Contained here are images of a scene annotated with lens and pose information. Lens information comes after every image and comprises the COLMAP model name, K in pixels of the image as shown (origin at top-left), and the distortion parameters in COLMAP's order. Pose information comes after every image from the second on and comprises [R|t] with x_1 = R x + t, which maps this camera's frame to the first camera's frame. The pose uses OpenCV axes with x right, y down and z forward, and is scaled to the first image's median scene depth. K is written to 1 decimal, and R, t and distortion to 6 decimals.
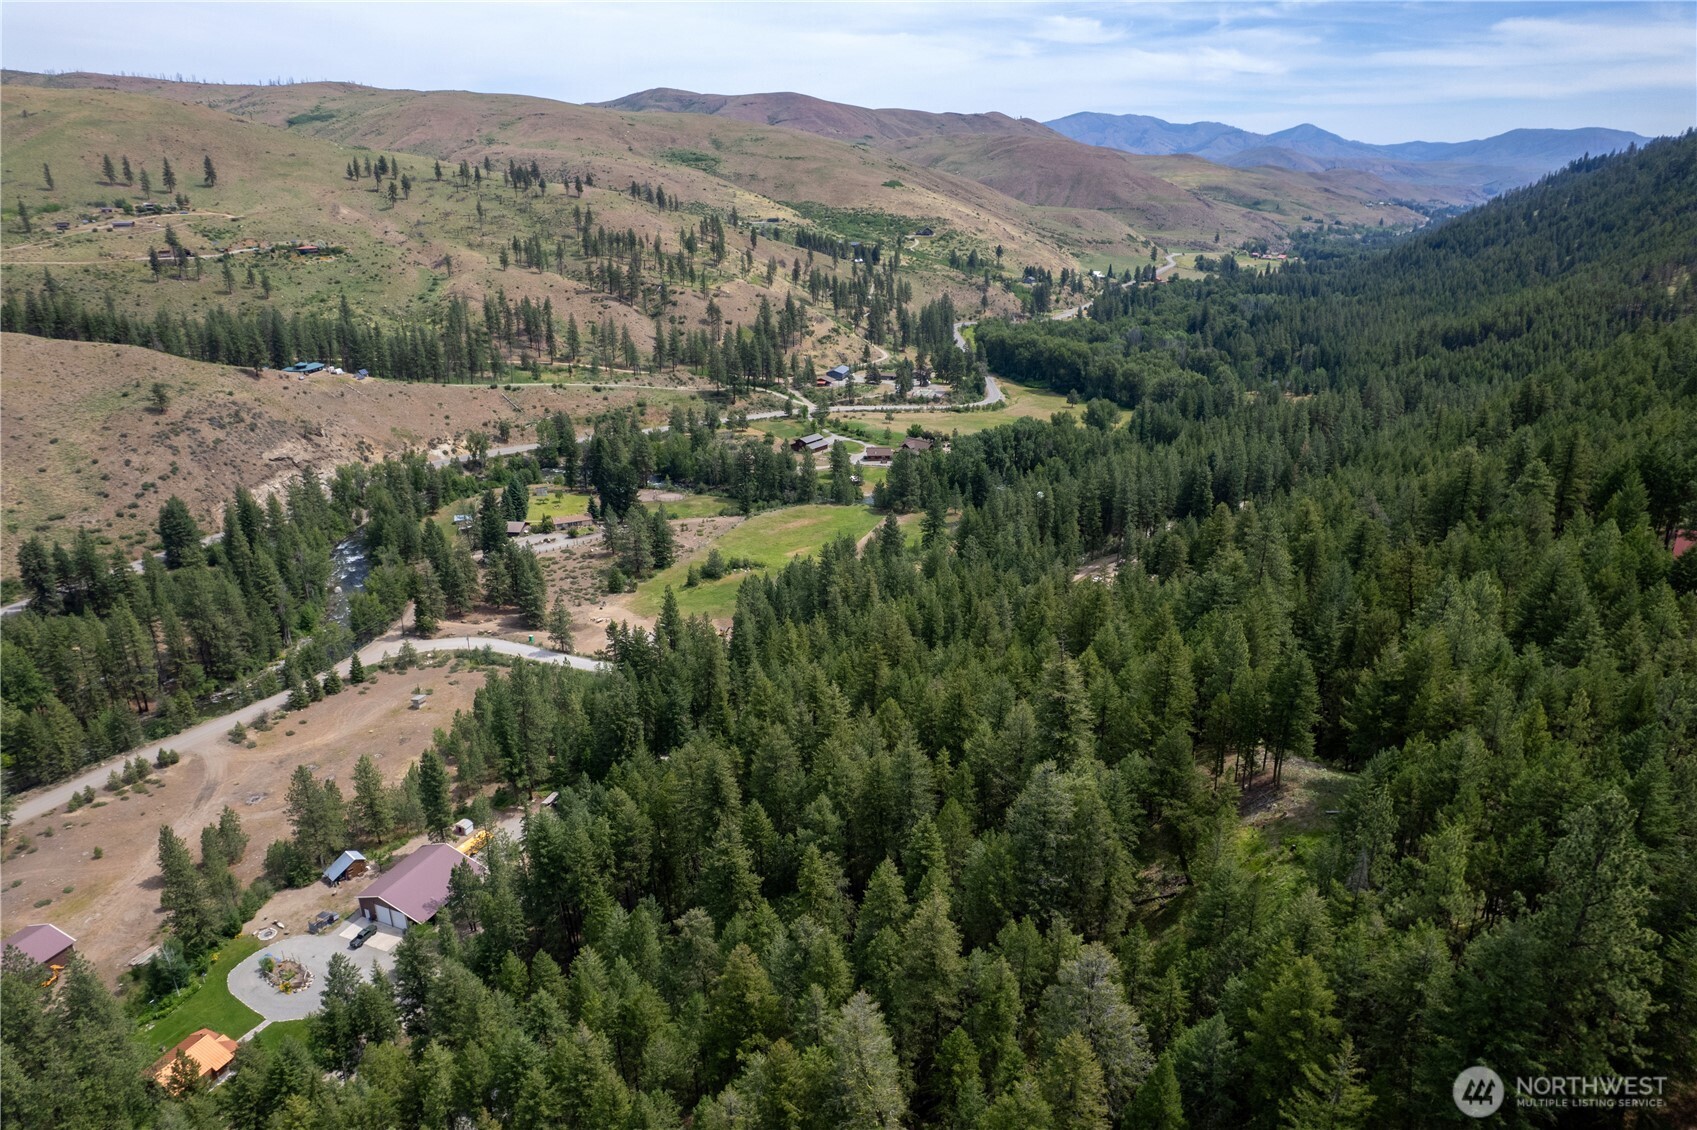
lens RADIAL K [[1087.5, 0, 850.9], [0, 1087.5, 573.4], [0, 0, 1]] dist [-0.080833, 0.071432]
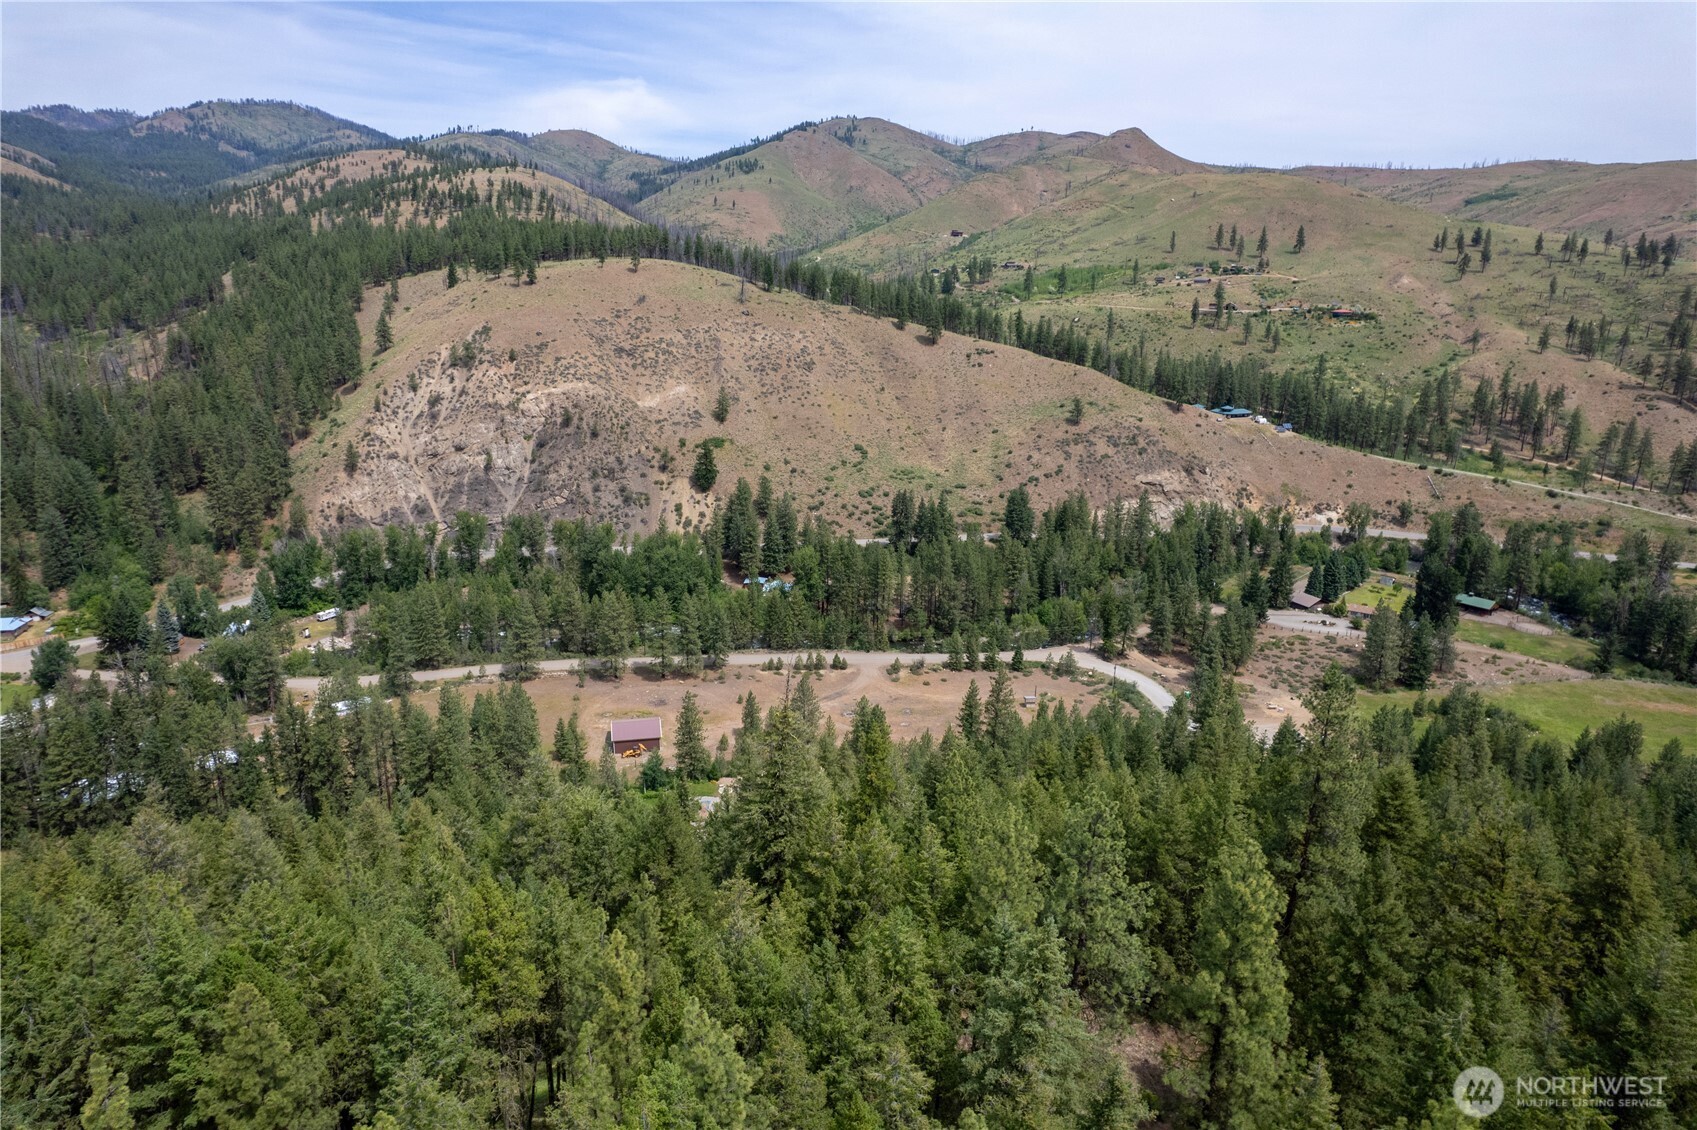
lens RADIAL K [[1087.5, 0, 840.5], [0, 1087.5, 578.5], [0, 0, 1]] dist [-0.080833, 0.071432]
pose [[0.527584, 0.253526, -0.810790, 0.167247], [-0.309671, 0.946151, 0.094349, -0.018522], [0.791050, 0.201301, 0.577684, 0.117311]]
